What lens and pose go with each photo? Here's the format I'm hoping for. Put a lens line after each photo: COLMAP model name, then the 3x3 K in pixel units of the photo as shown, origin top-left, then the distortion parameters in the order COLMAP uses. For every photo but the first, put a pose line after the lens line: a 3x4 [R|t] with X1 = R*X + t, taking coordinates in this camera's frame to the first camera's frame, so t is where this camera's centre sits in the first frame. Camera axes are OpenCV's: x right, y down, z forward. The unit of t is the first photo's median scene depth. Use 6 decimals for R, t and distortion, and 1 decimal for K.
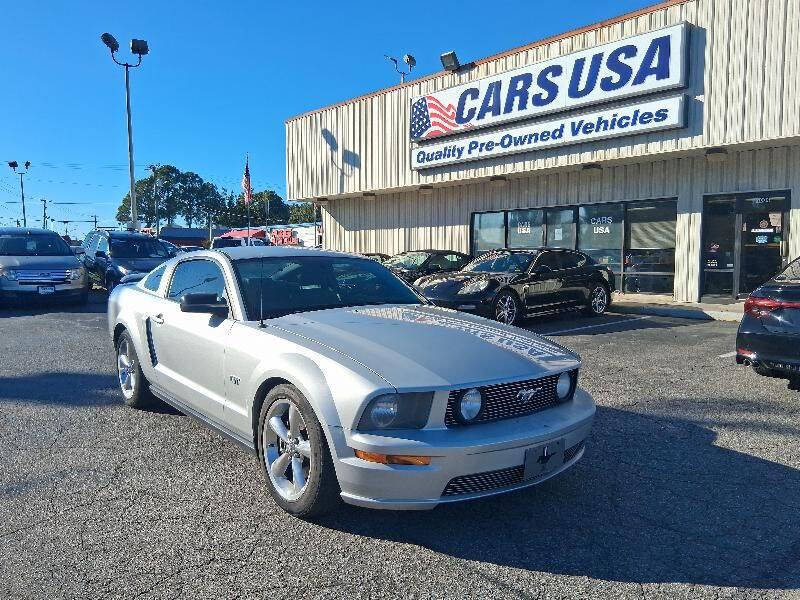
lens RADIAL K [[603.2, 0, 396.1], [0, 603.2, 303.7], [0, 0, 1]] dist [0.109851, -0.182148]
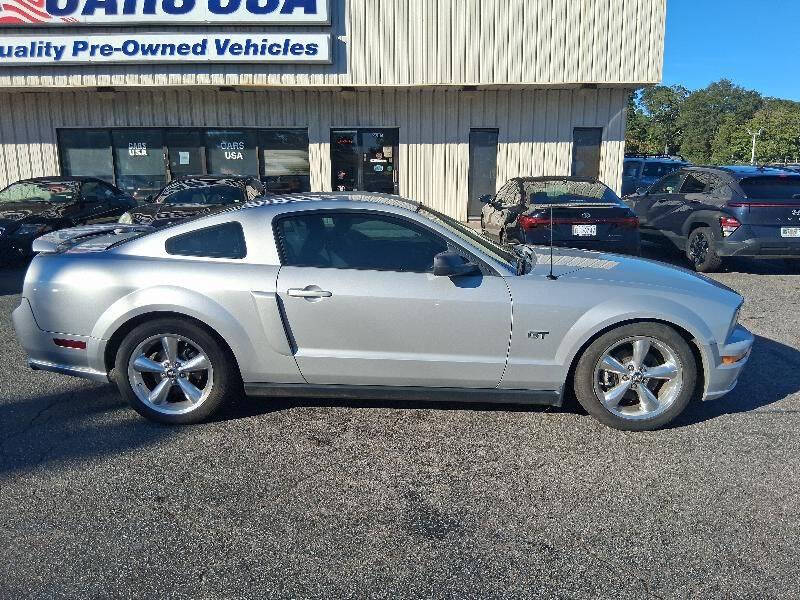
lens RADIAL K [[603.8, 0, 398.1], [0, 603.8, 307.1], [0, 0, 1]] dist [0.094680, -0.152678]
pose [[0.657096, -0.165967, 0.735309, -0.295426], [0.064840, 0.984290, 0.164221, -0.024918], [-0.751013, -0.060231, 0.657535, 0.135218]]
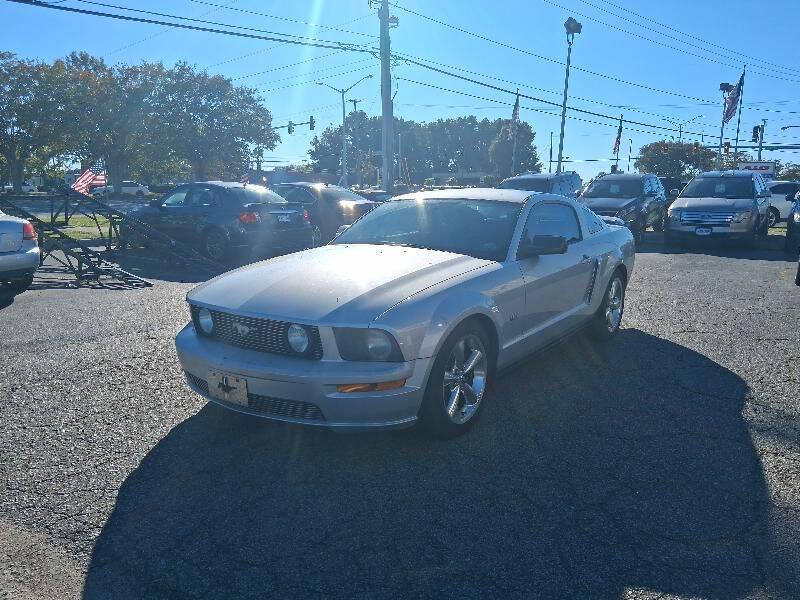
lens RADIAL K [[603.2, 0, 396.1], [0, 603.2, 303.7], [0, 0, 1]] dist [0.109851, -0.182148]
pose [[0.277175, 0.170458, -0.945578, 0.285173], [-0.083373, 0.984692, 0.153070, -0.017334], [0.957195, 0.036408, 0.287144, 0.212537]]
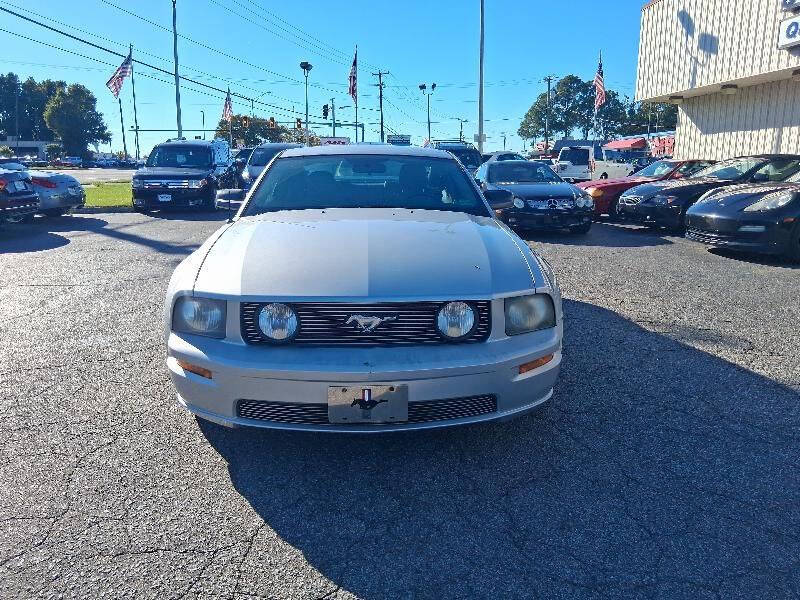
lens RADIAL K [[606.5, 0, 400.0], [0, 606.5, 300.0], [0, 0, 1]] dist [0.051724, -0.068994]
pose [[0.811115, 0.121323, -0.572165, 0.154801], [-0.044541, 0.988222, 0.146402, 0.001152], [0.583188, -0.093264, 0.806966, 0.088970]]
